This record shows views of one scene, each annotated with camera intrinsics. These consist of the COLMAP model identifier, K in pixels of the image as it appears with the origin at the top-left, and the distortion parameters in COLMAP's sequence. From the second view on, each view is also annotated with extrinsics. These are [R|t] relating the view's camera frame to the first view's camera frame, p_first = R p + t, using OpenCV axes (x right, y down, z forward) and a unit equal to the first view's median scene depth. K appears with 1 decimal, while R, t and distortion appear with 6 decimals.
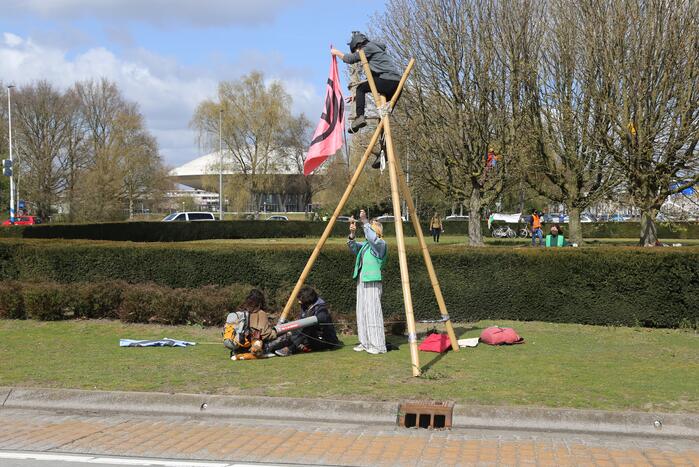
lens RADIAL K [[913.8, 0, 351.8], [0, 913.8, 237.7], [0, 0, 1]] dist [0.120710, 0.048882]
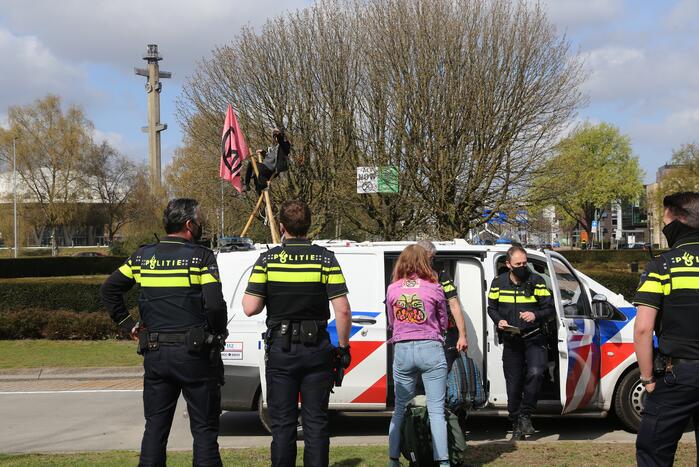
lens RADIAL K [[1978.4, 0, 351.8], [0, 1978.4, 203.5], [0, 0, 1]] dist [0.612971, 0.292579]
pose [[0.978125, -0.010484, 0.207752, -0.280017], [0.018417, 0.999172, -0.036287, 0.007244], [-0.207199, 0.039319, 0.977508, -1.245543]]
